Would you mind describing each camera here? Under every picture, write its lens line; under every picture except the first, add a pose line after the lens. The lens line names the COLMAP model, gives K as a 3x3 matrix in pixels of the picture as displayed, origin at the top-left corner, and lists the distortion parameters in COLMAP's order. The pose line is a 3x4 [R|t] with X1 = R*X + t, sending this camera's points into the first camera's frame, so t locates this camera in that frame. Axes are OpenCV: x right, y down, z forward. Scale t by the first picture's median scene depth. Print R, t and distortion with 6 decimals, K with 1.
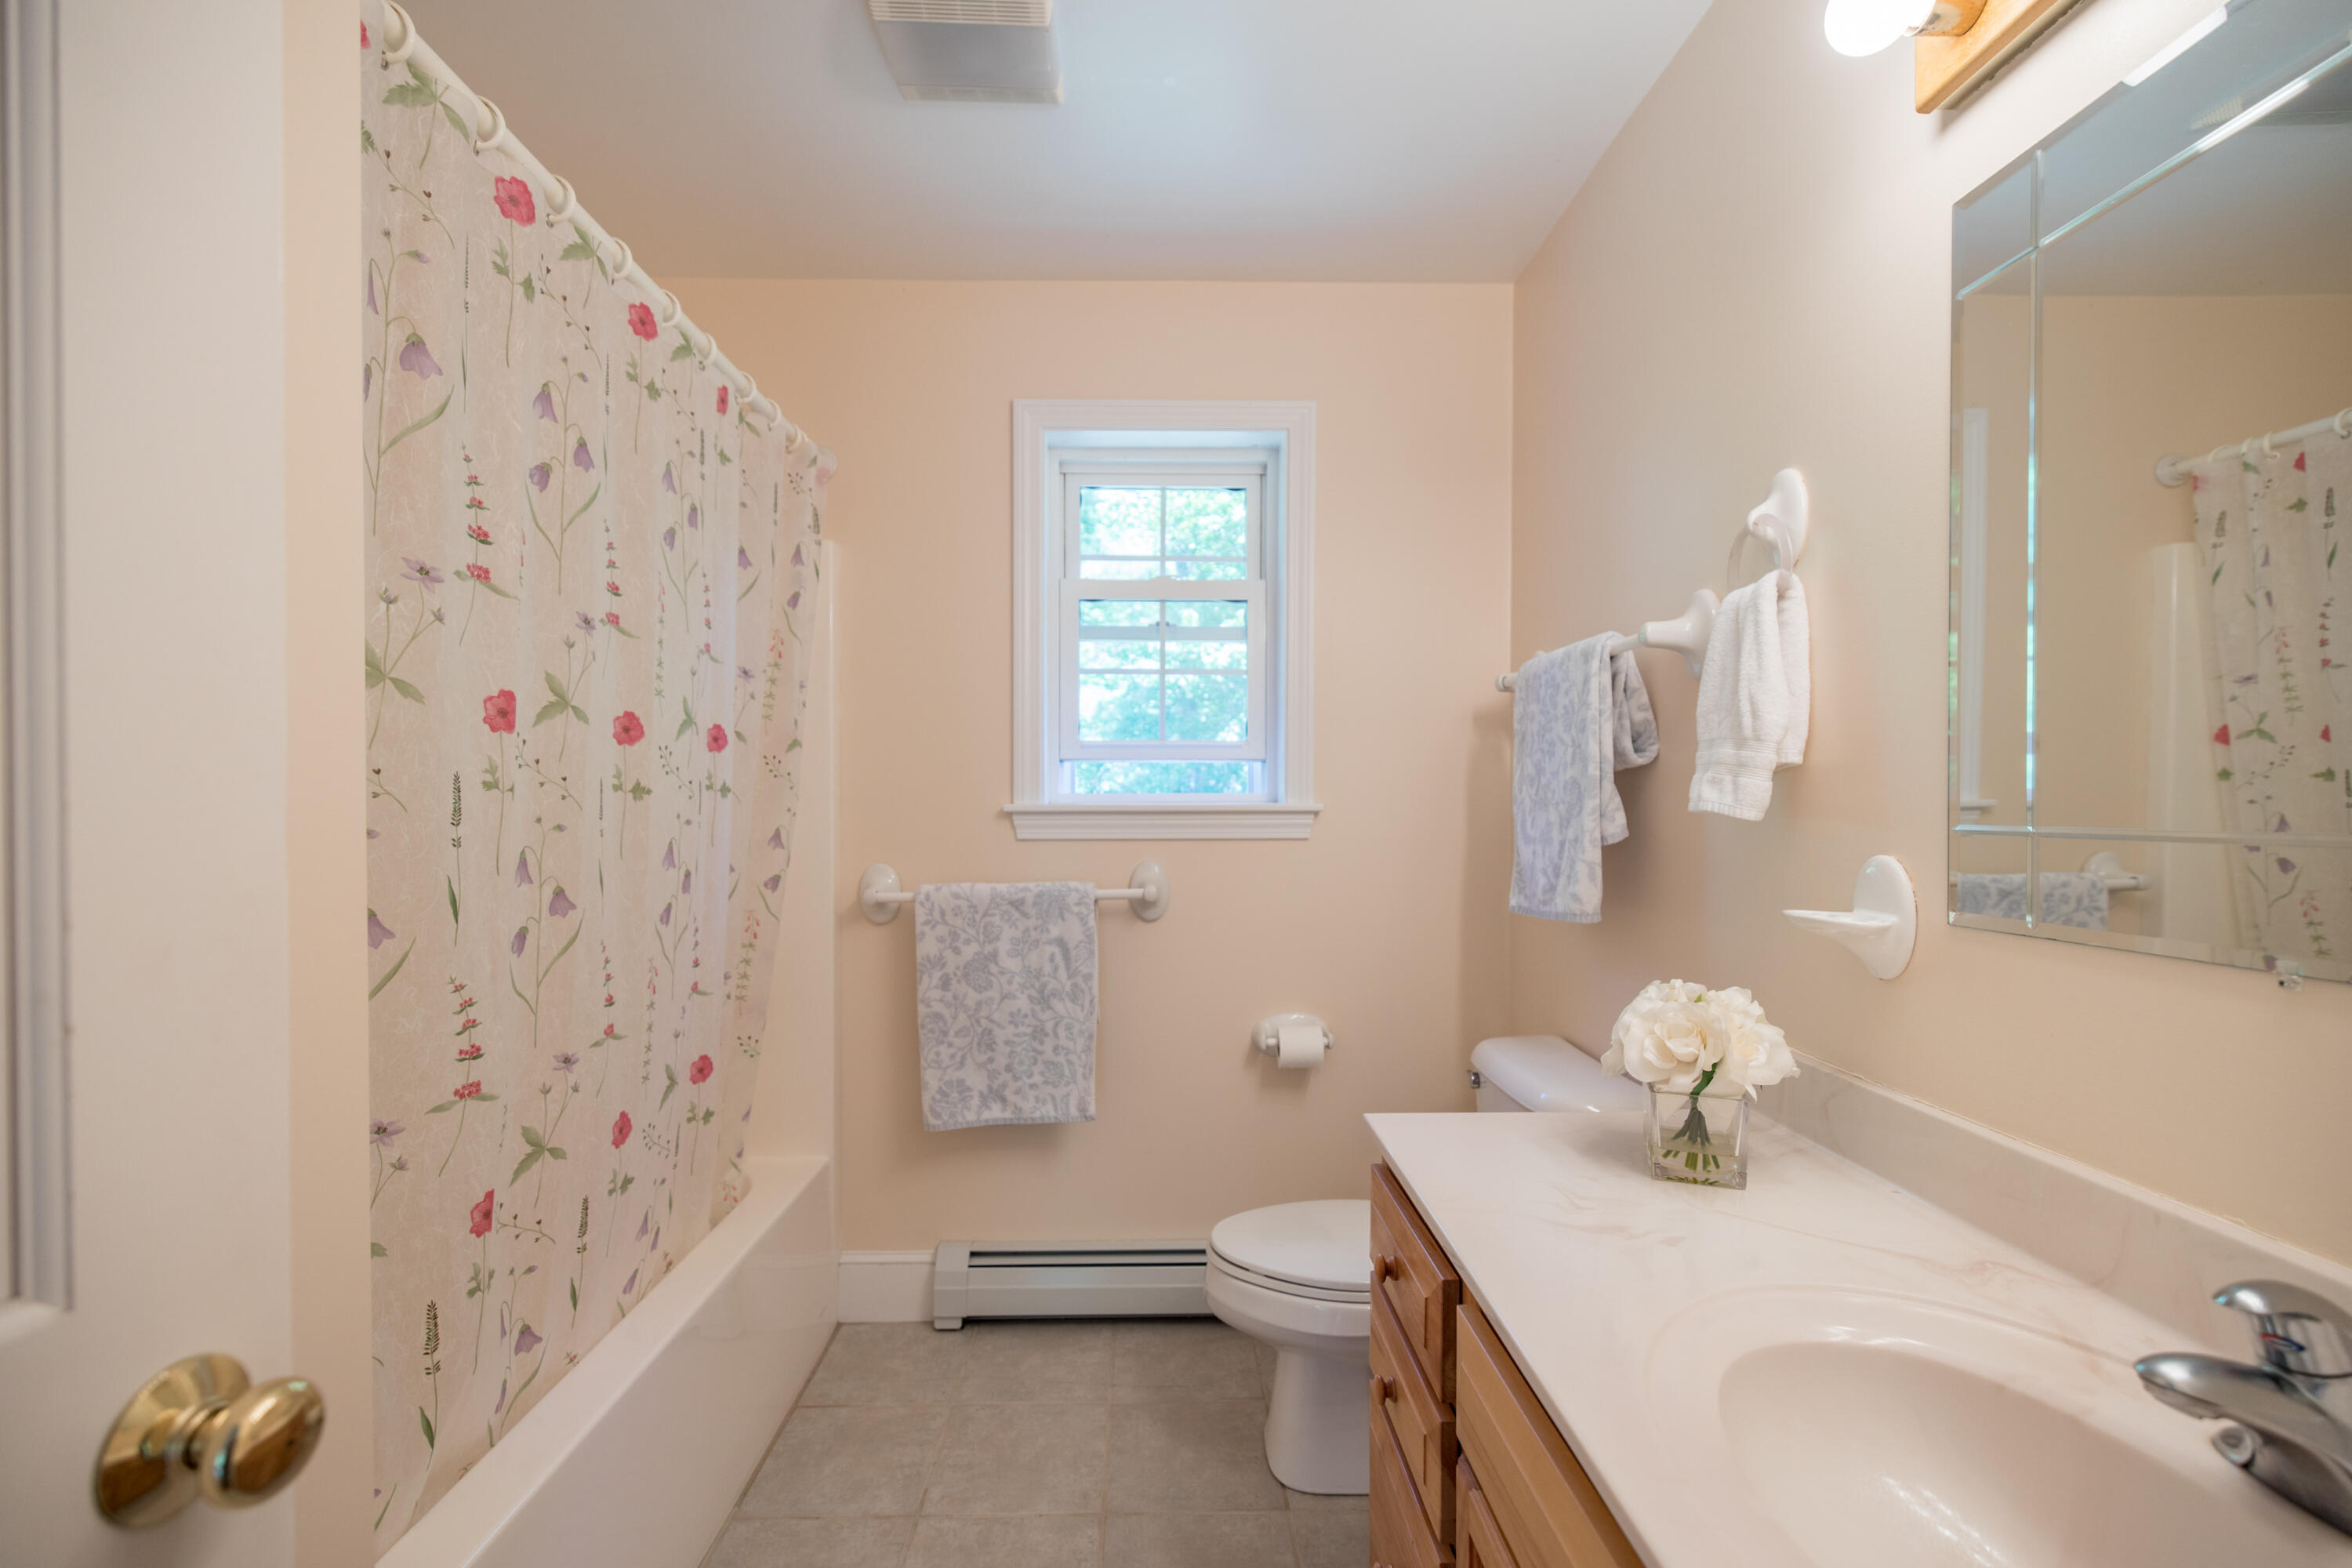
lens RADIAL K [[1014.2, 0, 1177.8], [0, 1014.2, 798.2], [0, 0, 1]] dist [0.001427, -0.001187]
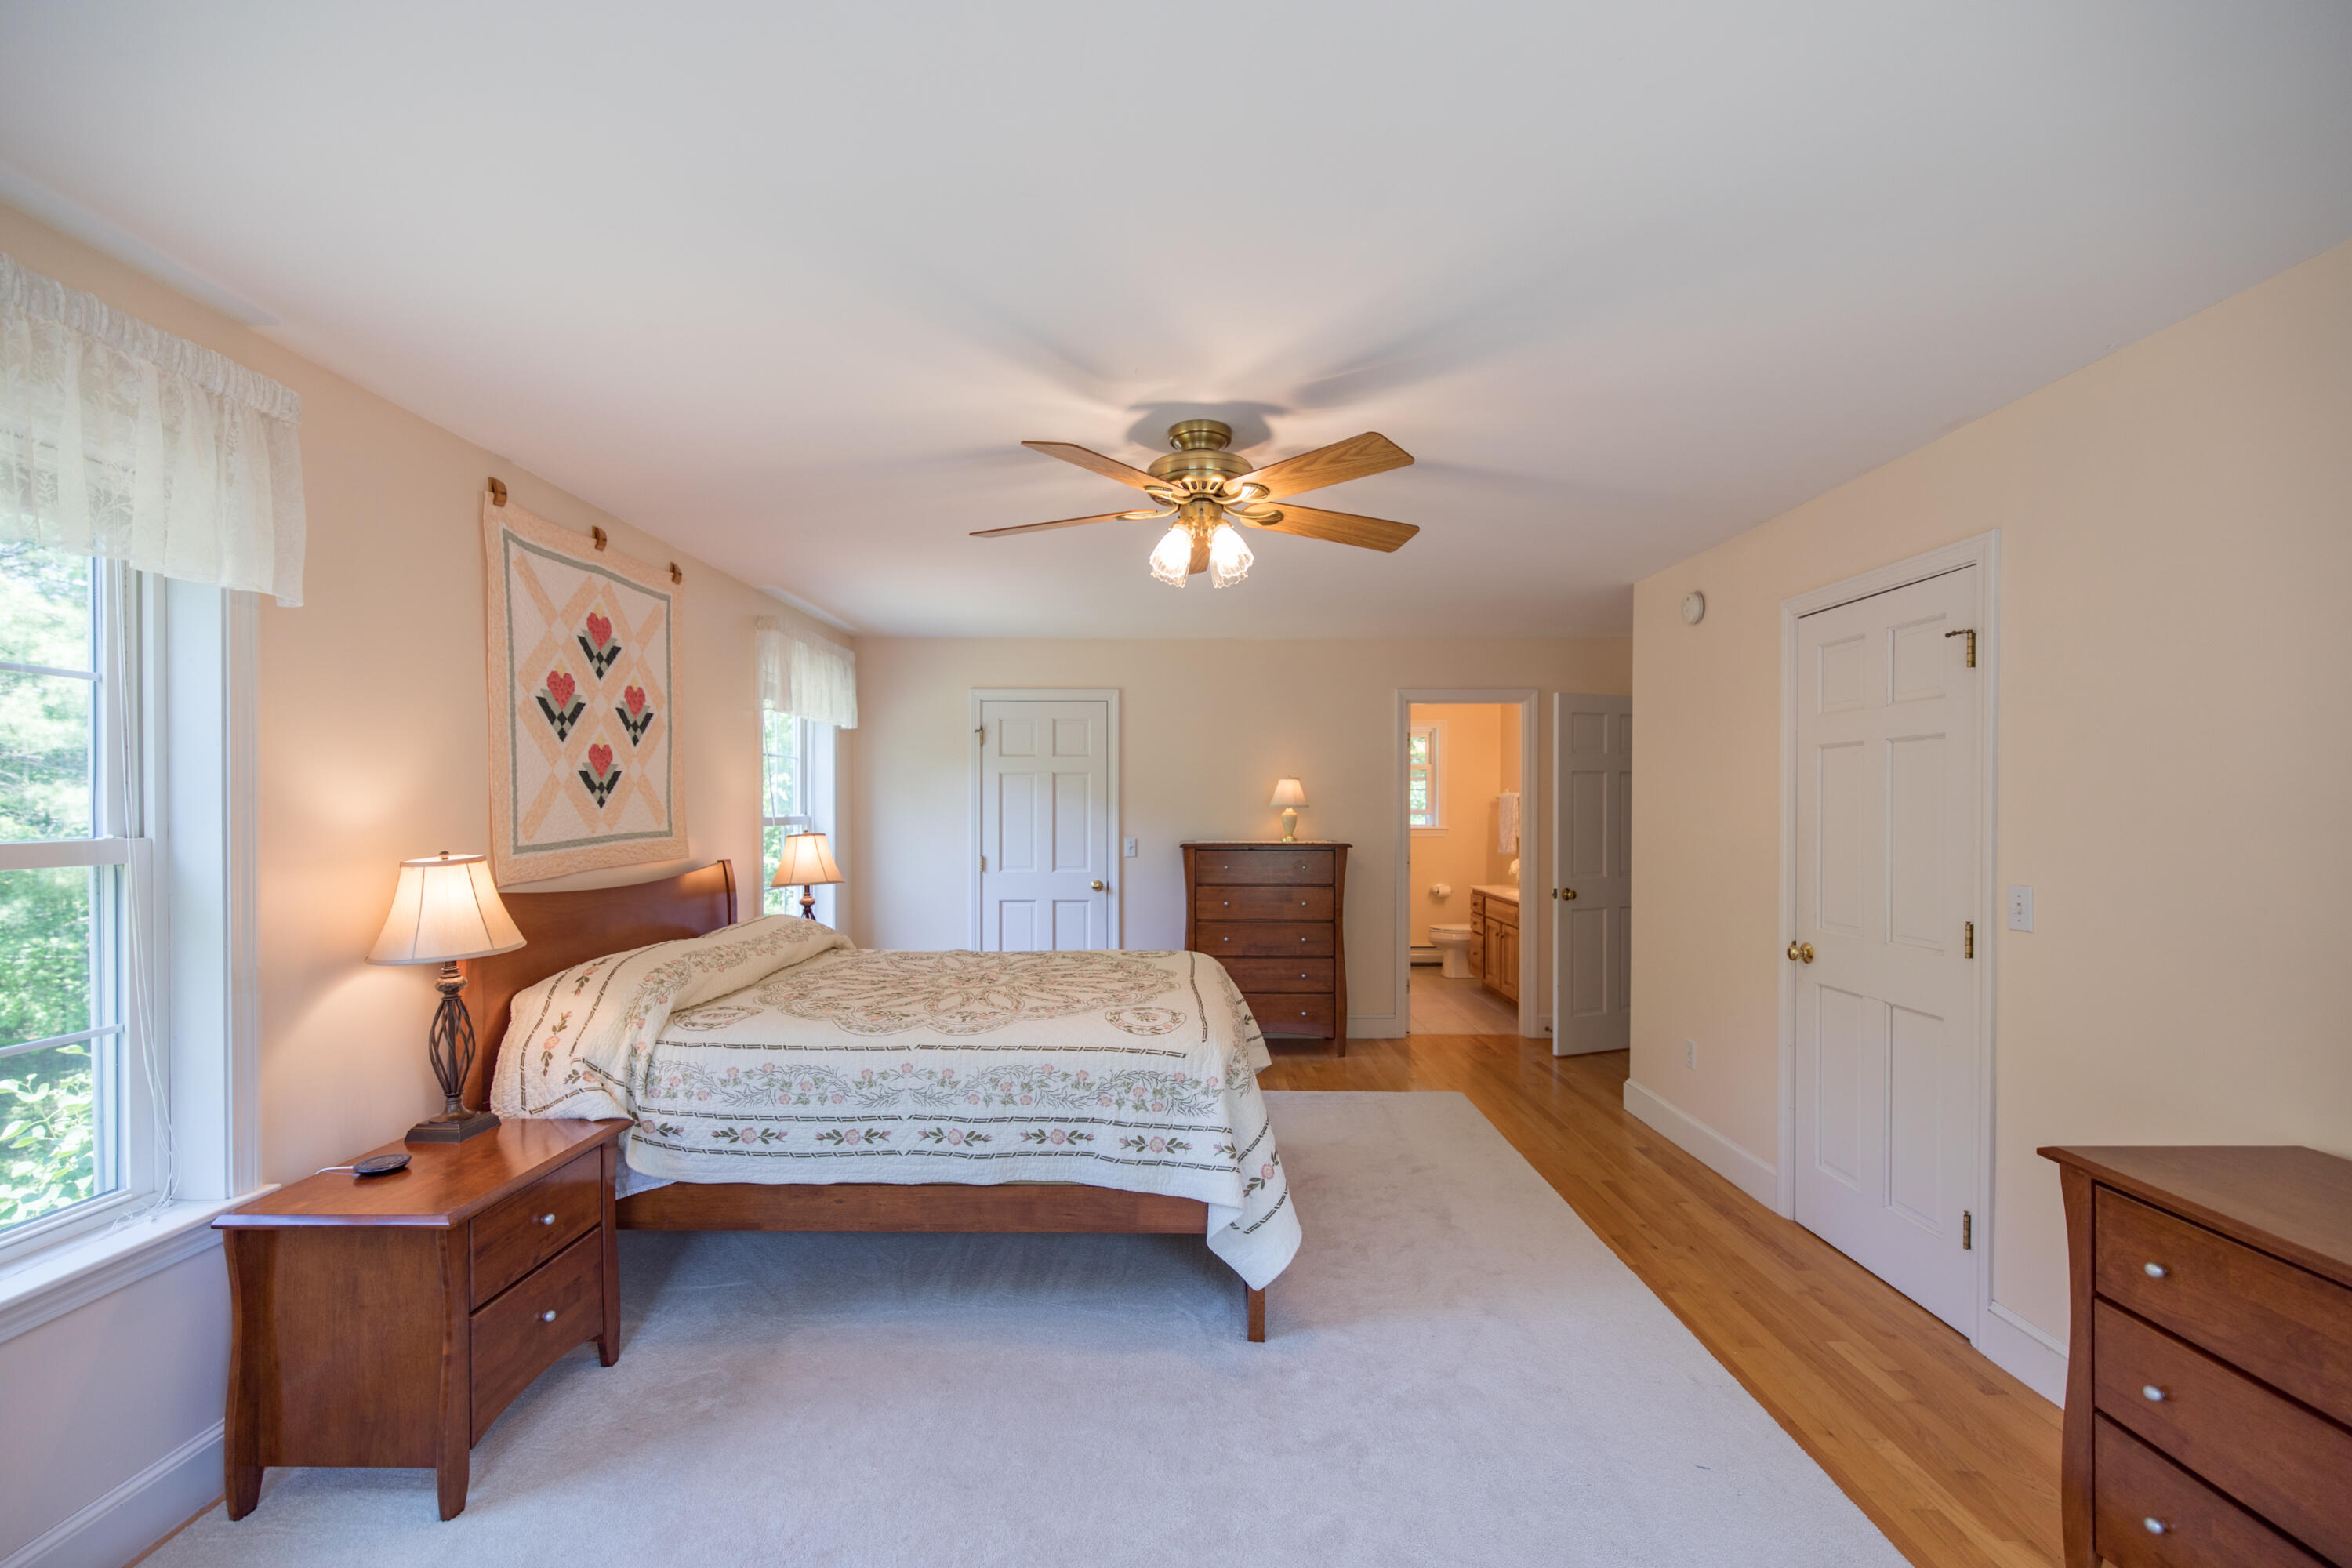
lens RADIAL K [[1014.2, 0, 1174.2], [0, 1014.2, 792.5], [0, 0, 1]] dist [0.001427, -0.001187]
pose [[0.999988, -0.000435, -0.004951, -0.866365], [0.000436, 1.000000, 0.000318, -0.124066], [0.004951, -0.000320, 0.999988, -2.785827]]
